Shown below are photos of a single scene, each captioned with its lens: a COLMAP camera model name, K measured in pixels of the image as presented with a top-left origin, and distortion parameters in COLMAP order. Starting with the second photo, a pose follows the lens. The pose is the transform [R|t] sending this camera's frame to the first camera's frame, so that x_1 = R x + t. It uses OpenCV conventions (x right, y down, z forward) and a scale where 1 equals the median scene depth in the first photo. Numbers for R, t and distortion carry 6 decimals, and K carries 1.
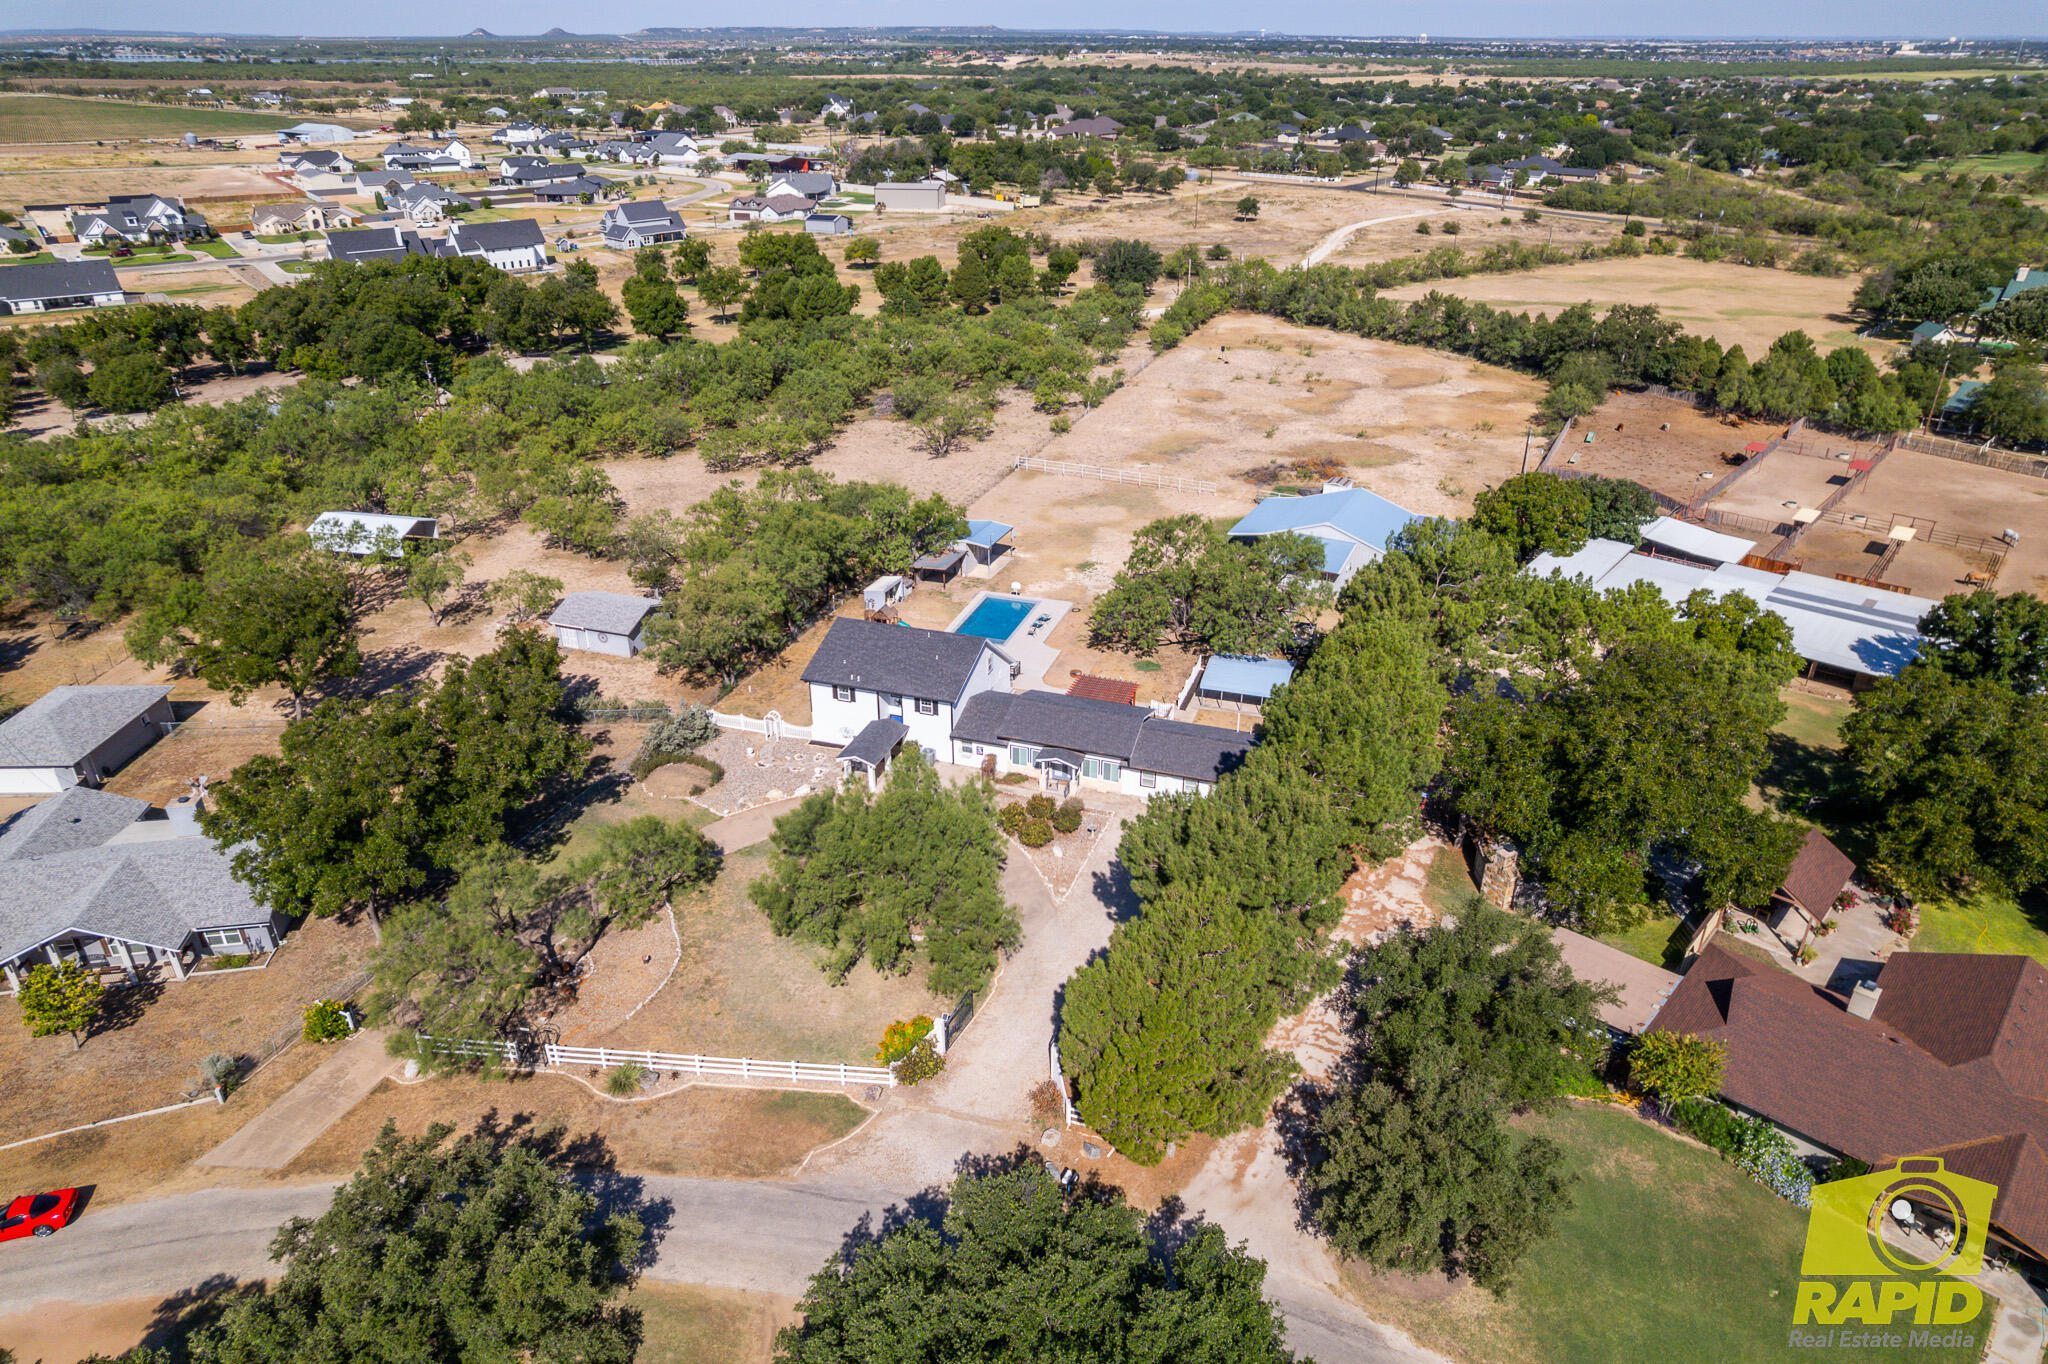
lens RADIAL K [[1310.1, 0, 1032.1], [0, 1310.1, 703.0], [0, 0, 1]] dist [-0.074565, 0.067336]
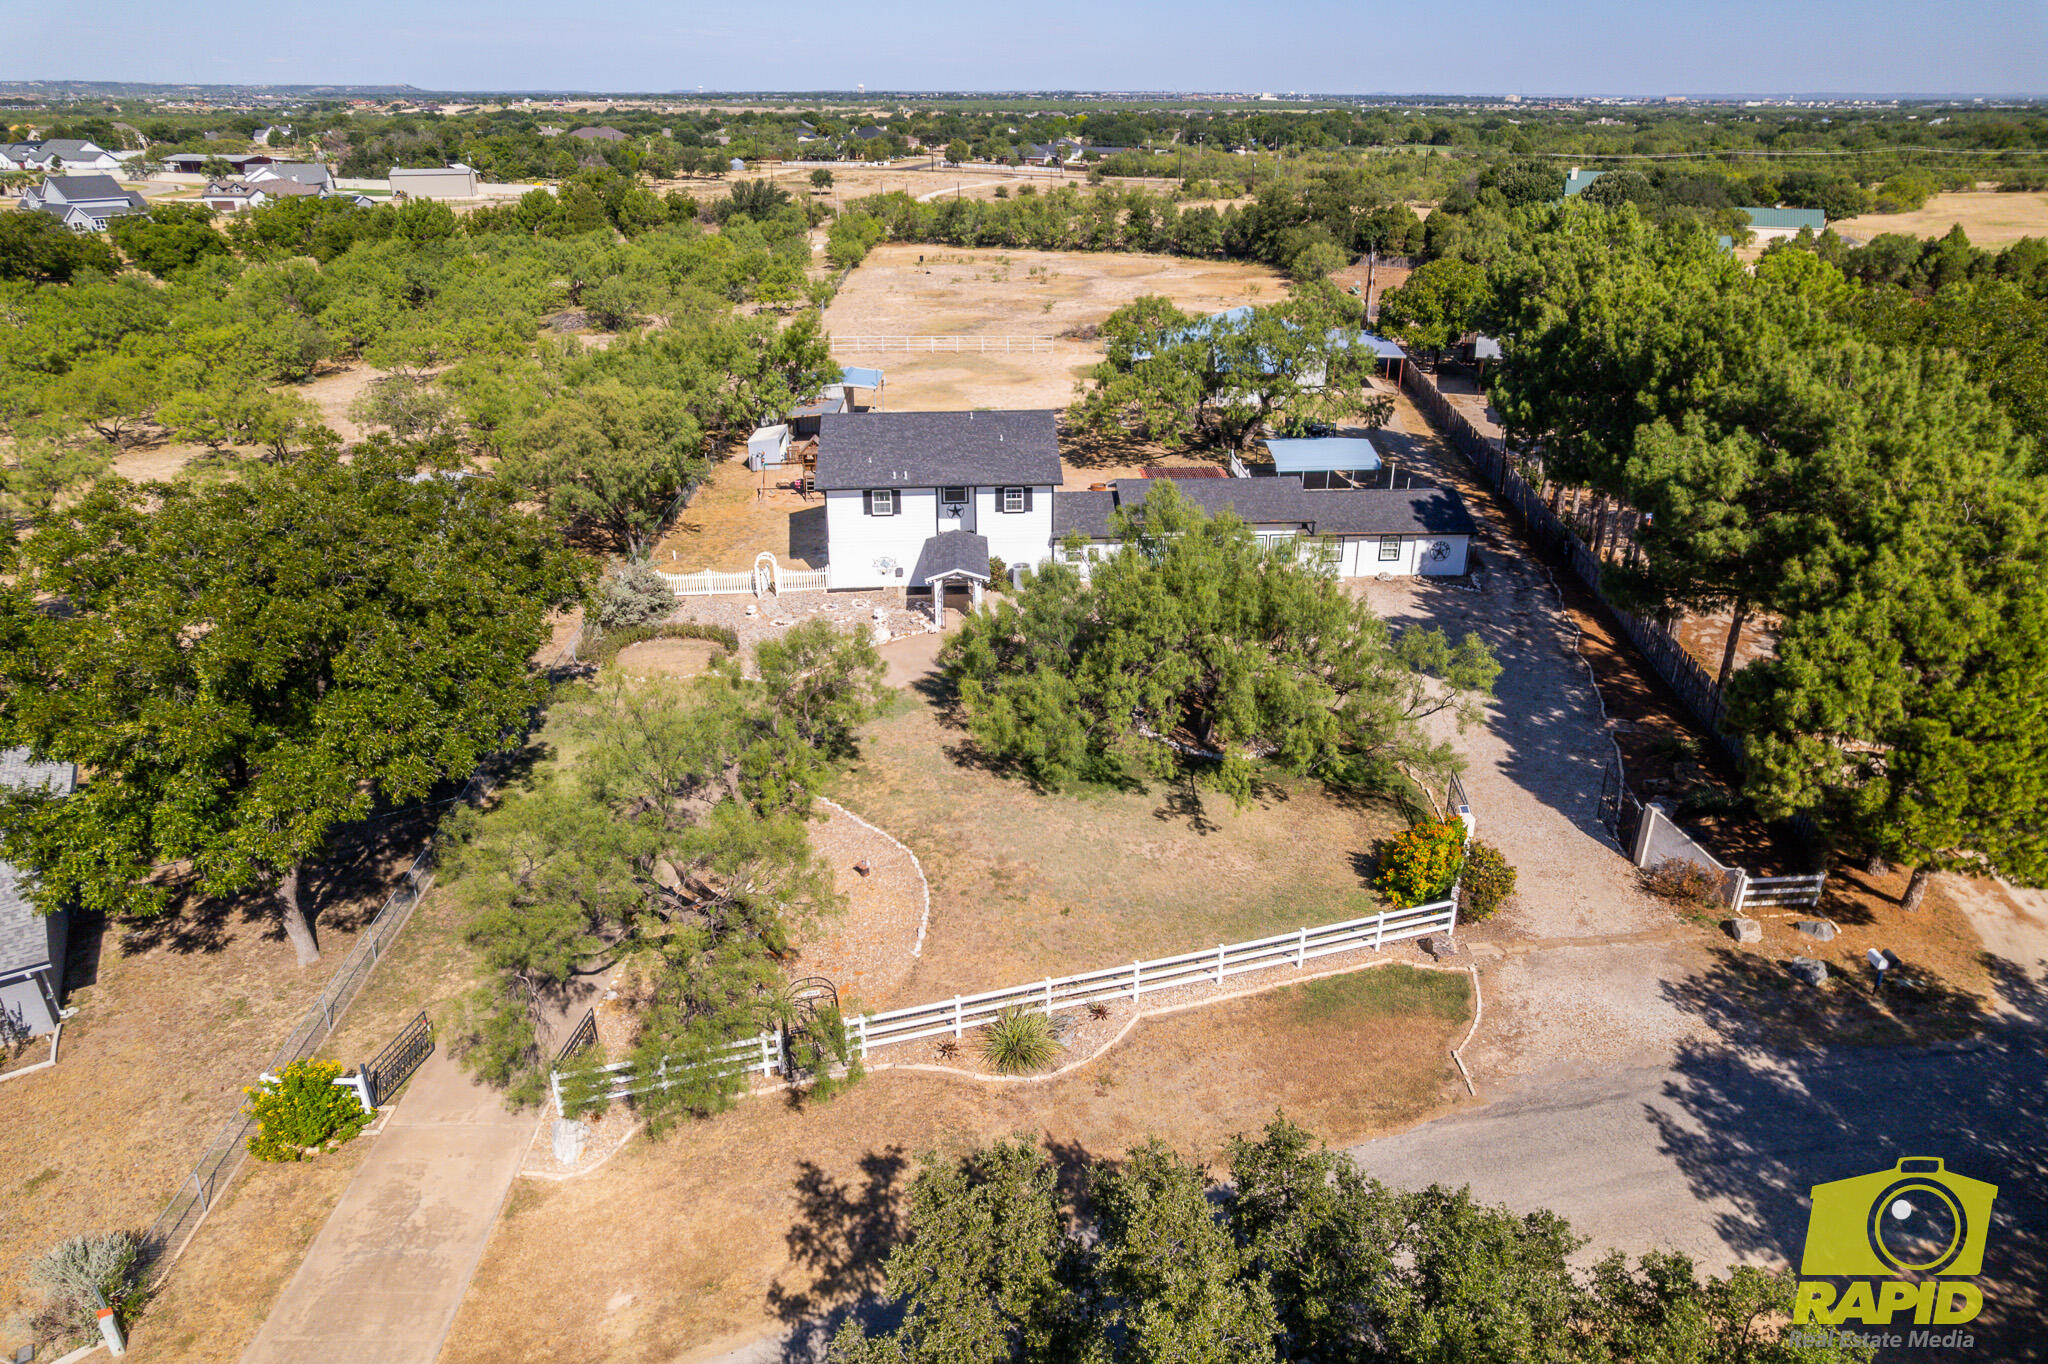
lens RADIAL K [[1310.1, 0, 1032.2], [0, 1310.1, 701.3], [0, 0, 1]] dist [-0.074565, 0.067336]
pose [[0.924402, -0.163621, 0.344543, -0.278720], [0.177352, 0.984111, -0.008485, 0.097901], [-0.337680, 0.068948, 0.938732, 0.302876]]
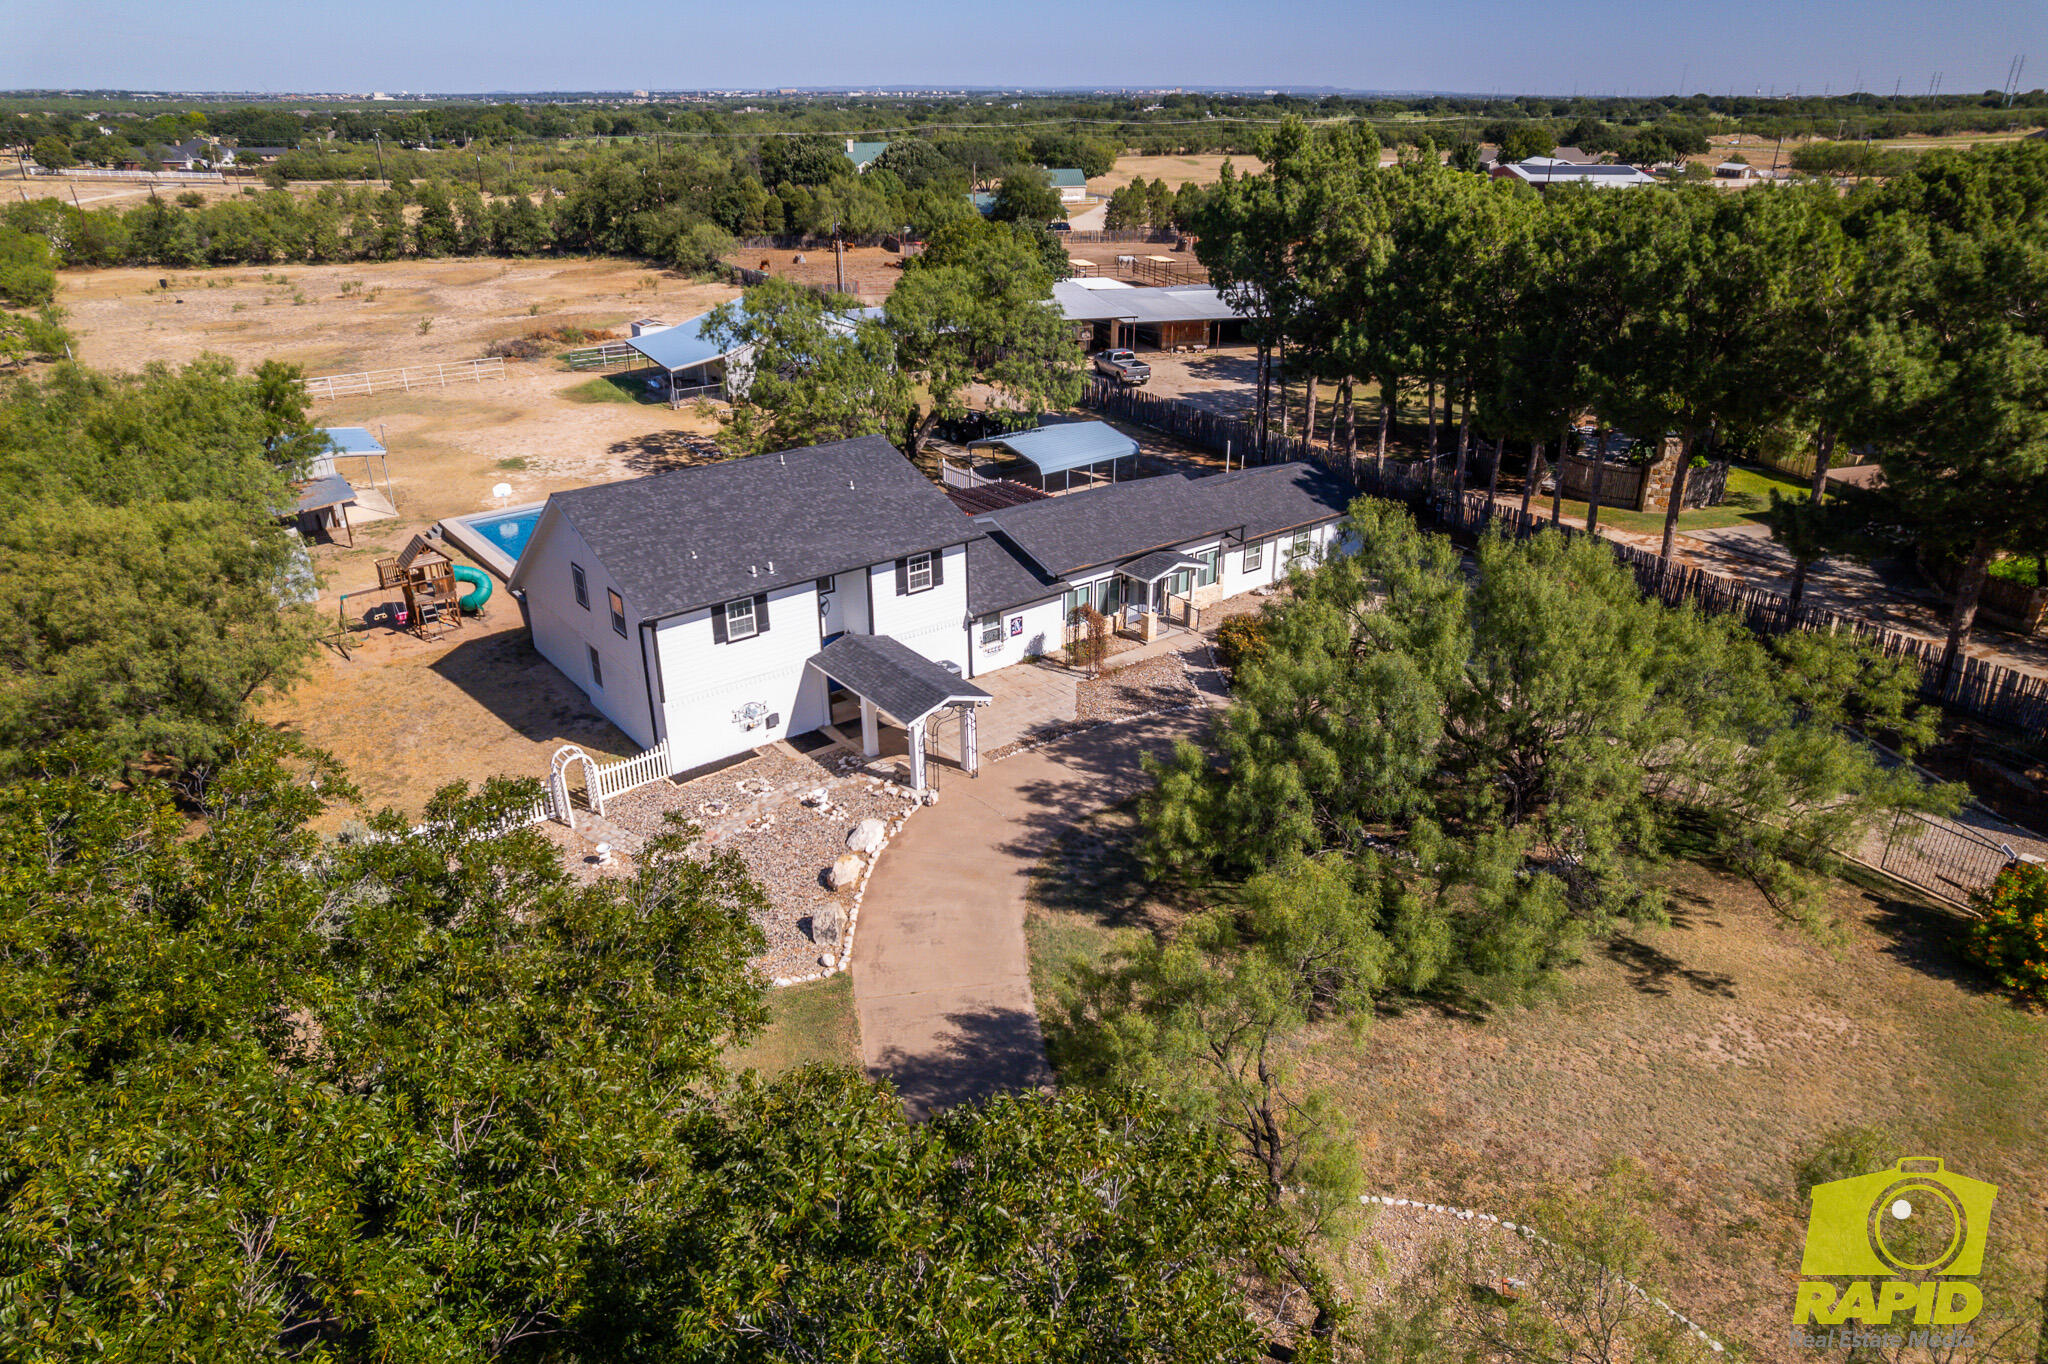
lens RADIAL K [[1310.1, 0, 1033.8], [0, 1310.1, 693.1], [0, 0, 1]] dist [-0.074565, 0.067336]
pose [[0.546368, -0.356864, 0.757713, -0.360111], [0.389518, 0.909160, 0.147320, -0.009465], [-0.741456, 0.214652, 0.635742, 0.584611]]
